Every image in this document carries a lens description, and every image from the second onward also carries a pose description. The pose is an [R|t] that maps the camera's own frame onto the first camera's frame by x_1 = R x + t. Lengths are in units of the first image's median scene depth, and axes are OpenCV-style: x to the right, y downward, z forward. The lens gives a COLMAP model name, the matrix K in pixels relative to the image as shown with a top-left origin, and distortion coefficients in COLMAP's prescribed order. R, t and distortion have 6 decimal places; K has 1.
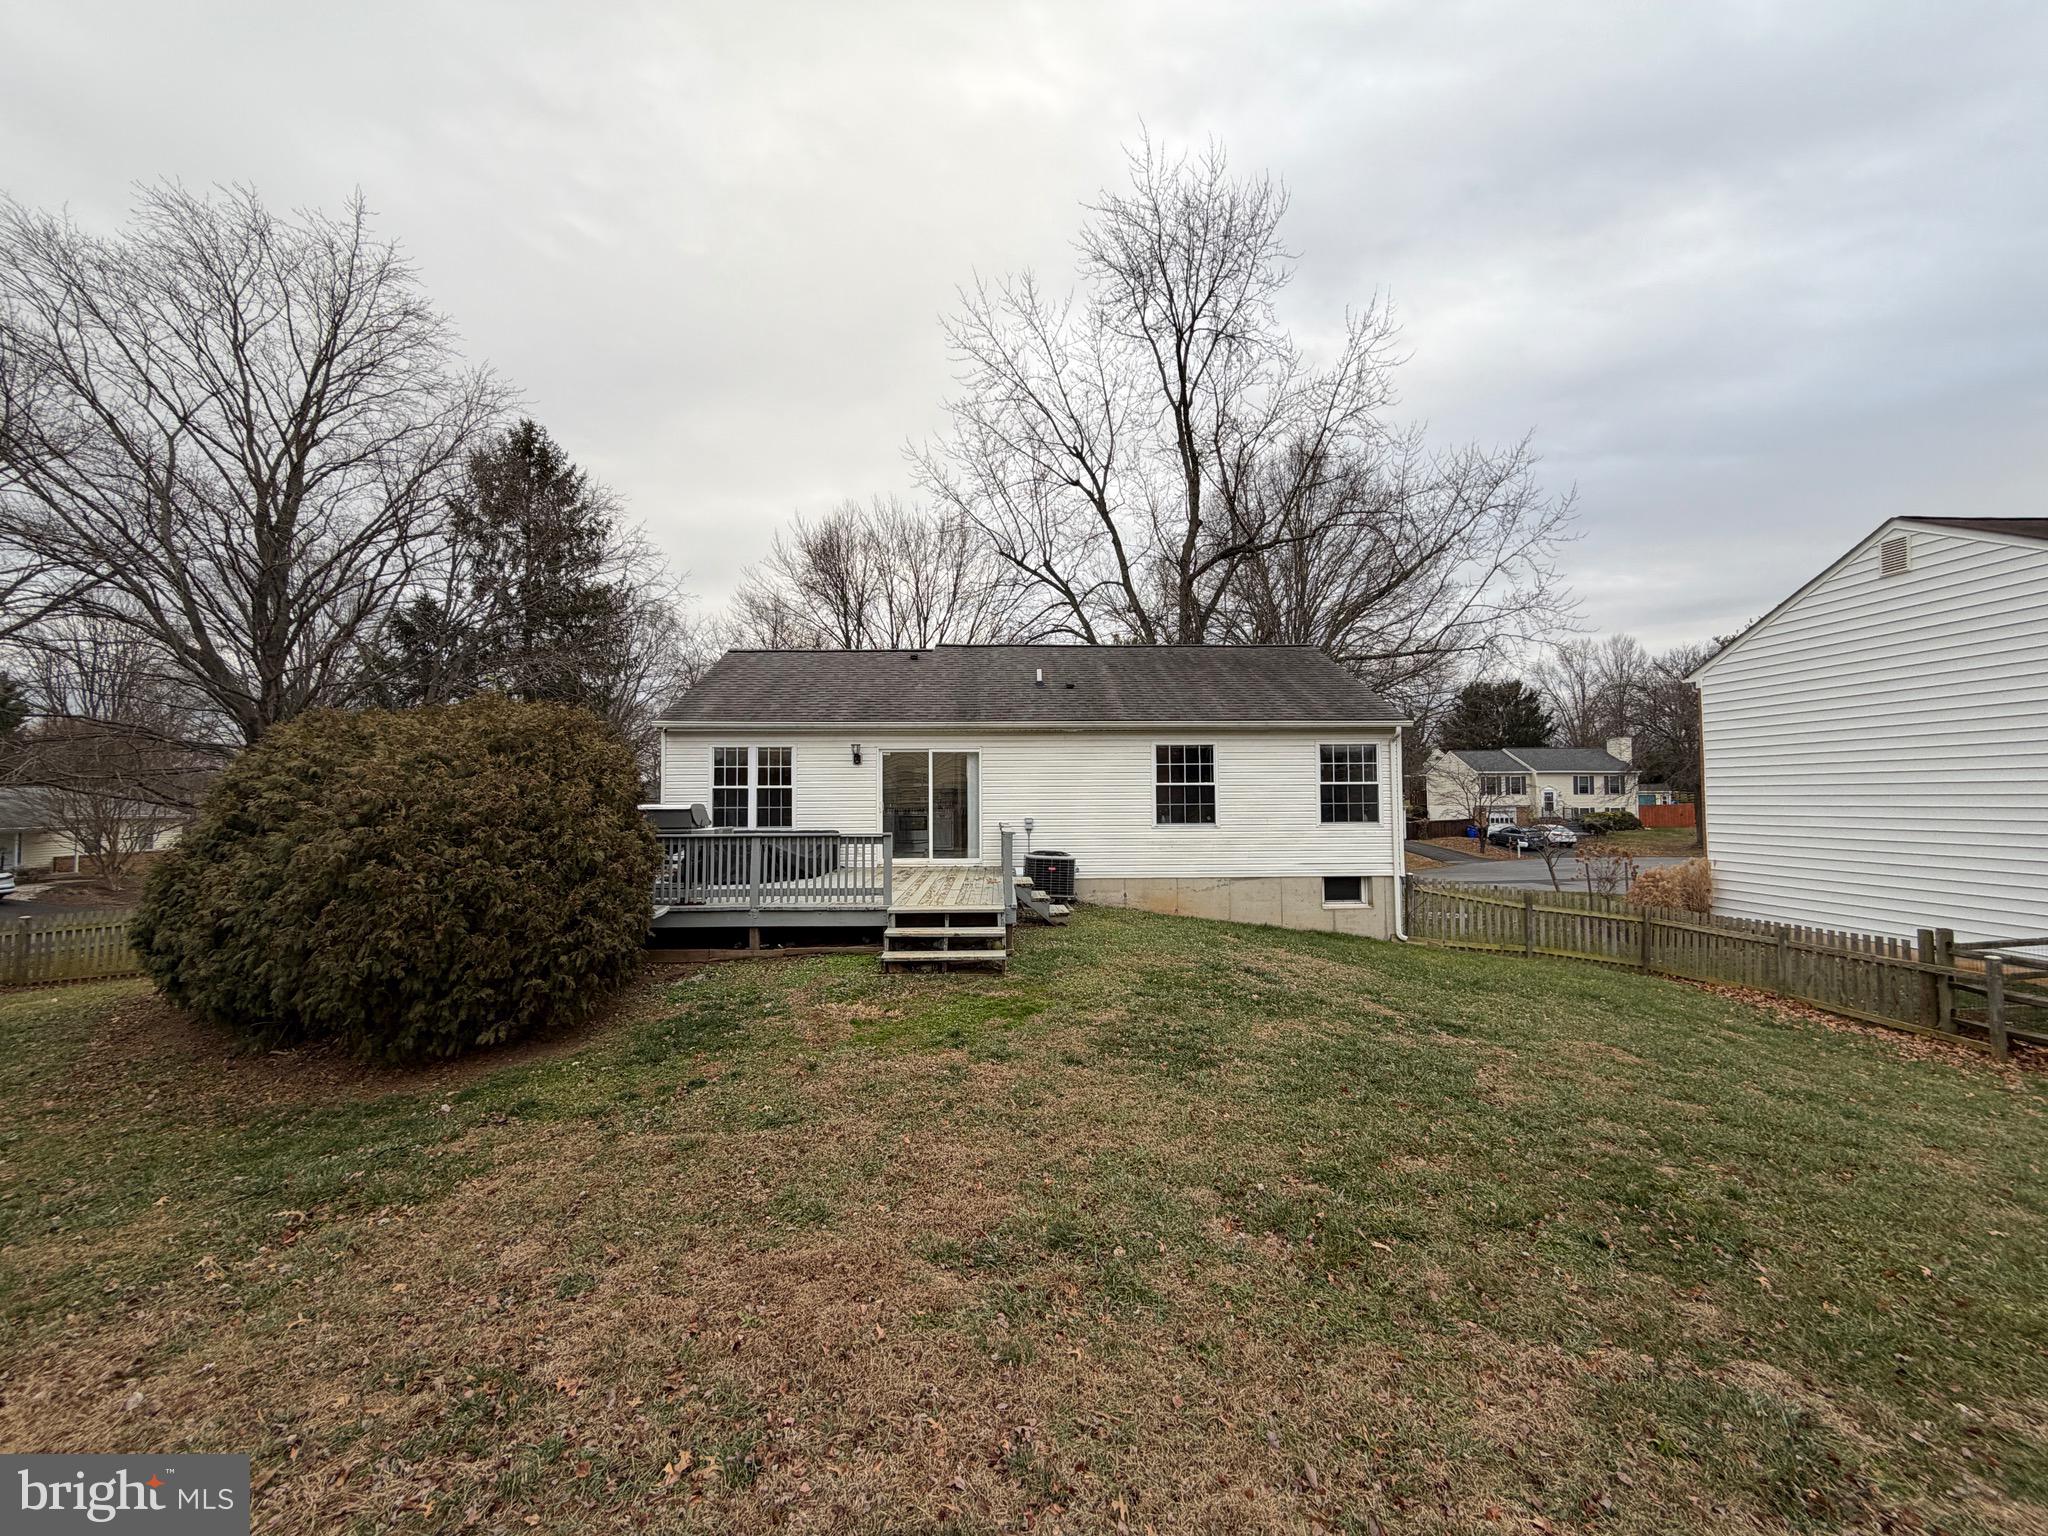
lens RADIAL K [[816.4, 0, 1018.1], [0, 816.4, 769.2], [0, 0, 1]] dist [0.006673, 0.000141]
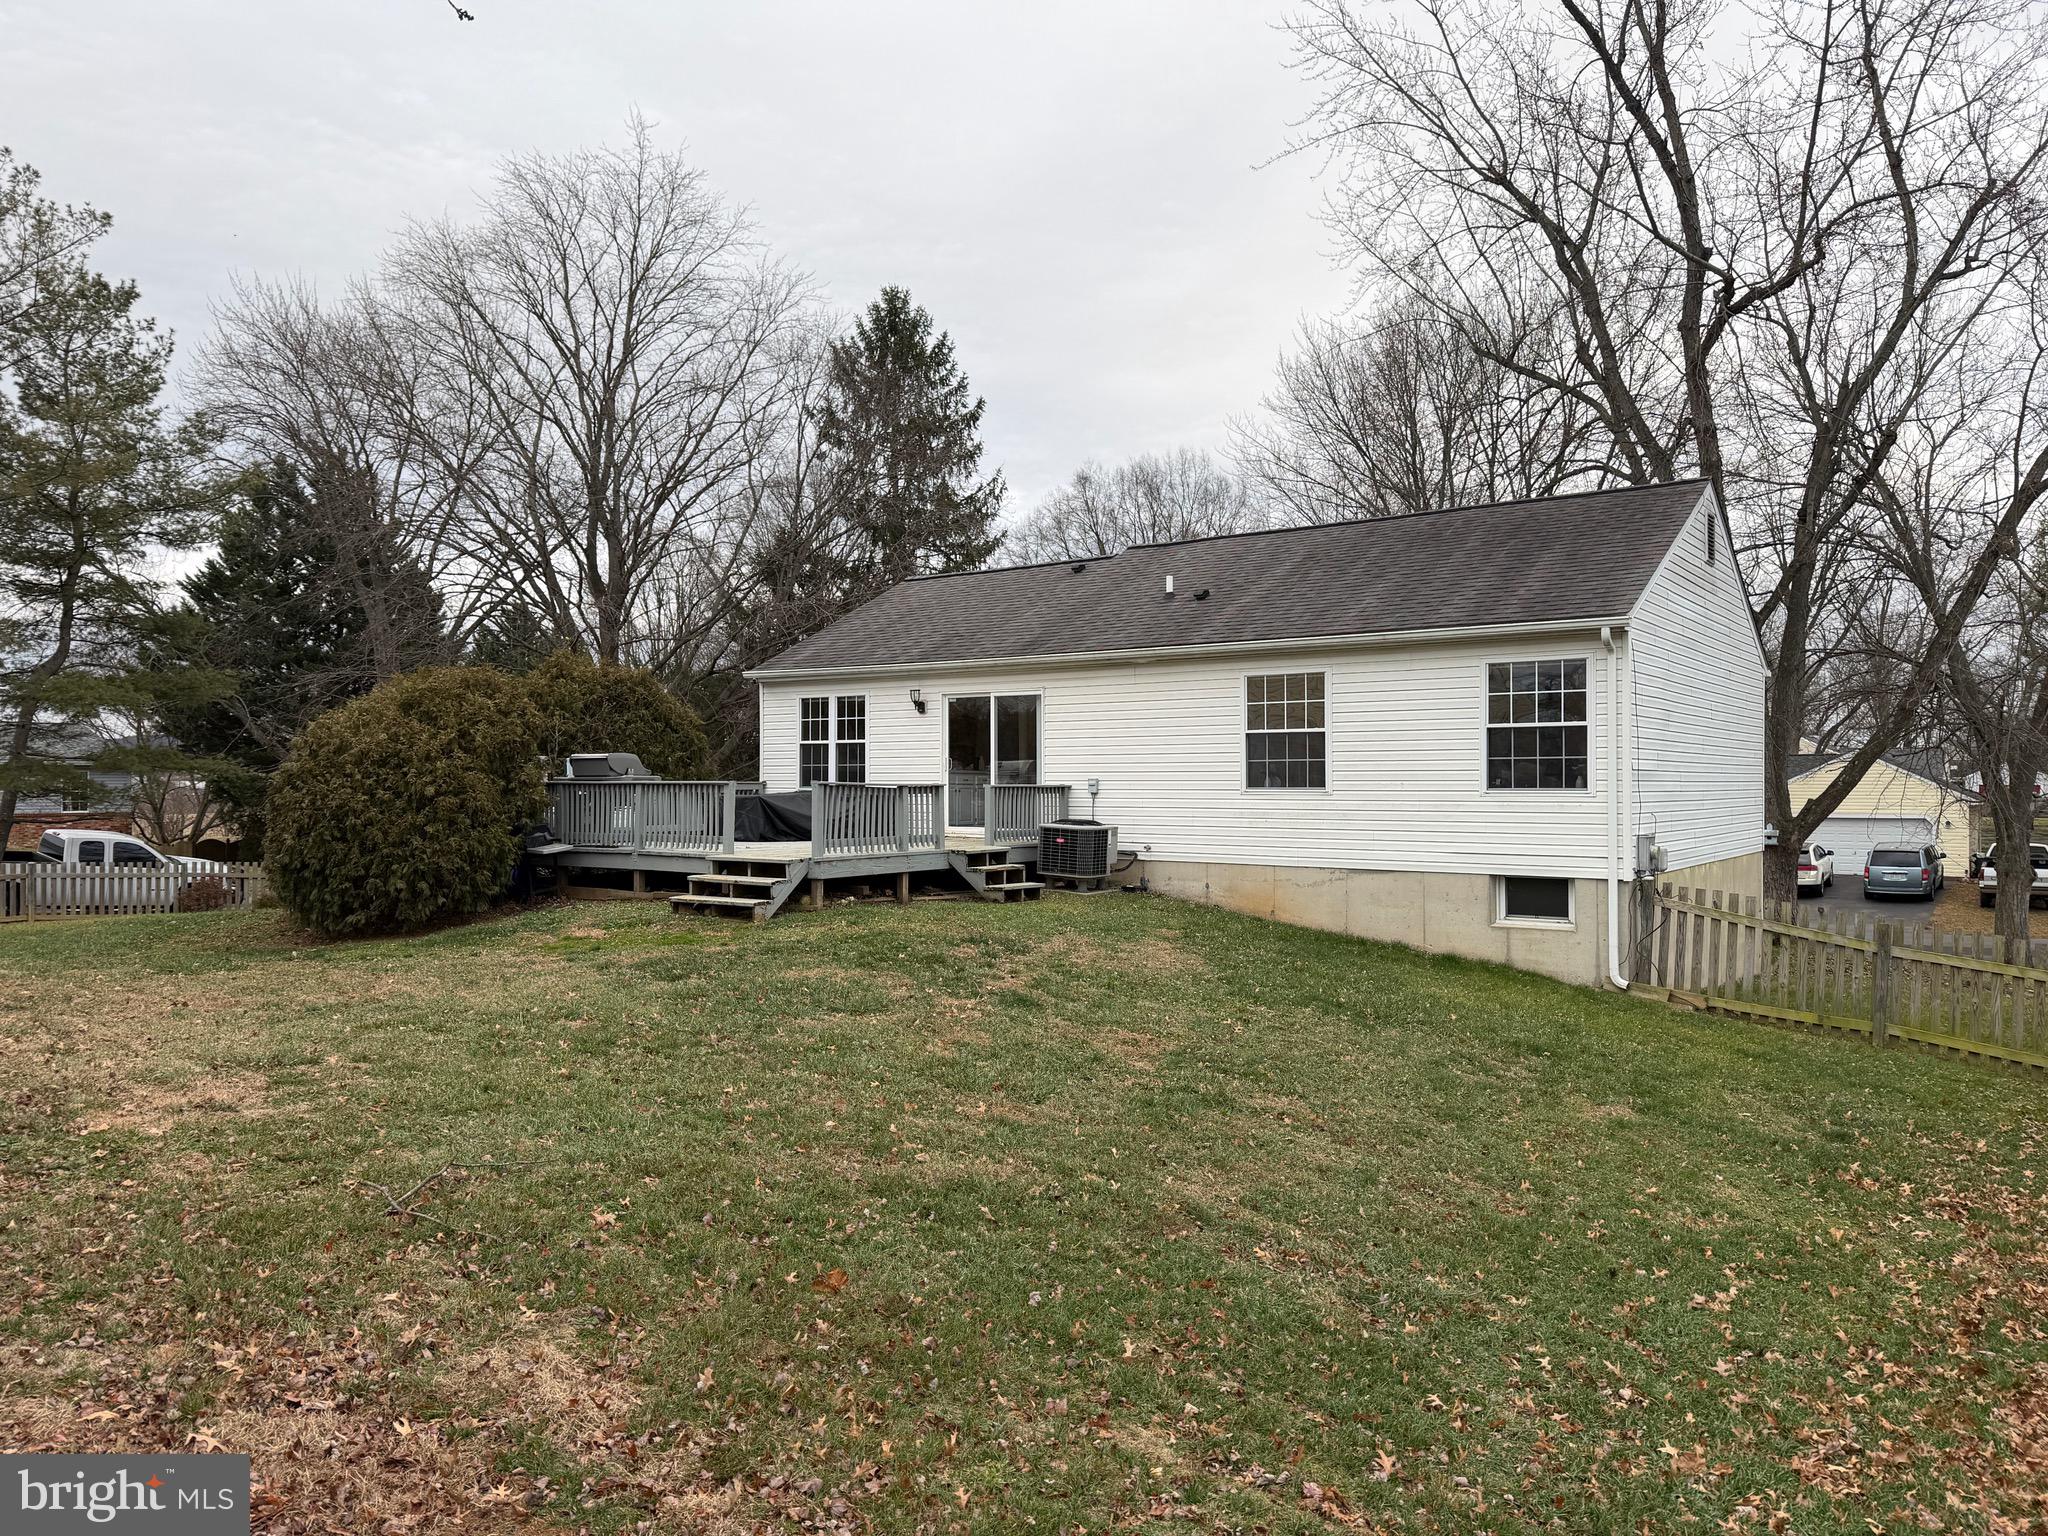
lens RADIAL K [[1424.8, 0, 1013.4], [0, 1424.8, 773.0], [0, 0, 1]] dist [0.137085, -0.206985]
pose [[0.795686, 0.002541, -0.605704, 0.755437], [0.013787, 0.999656, 0.022305, 0.023788], [0.605552, -0.026099, 0.795377, -0.101898]]
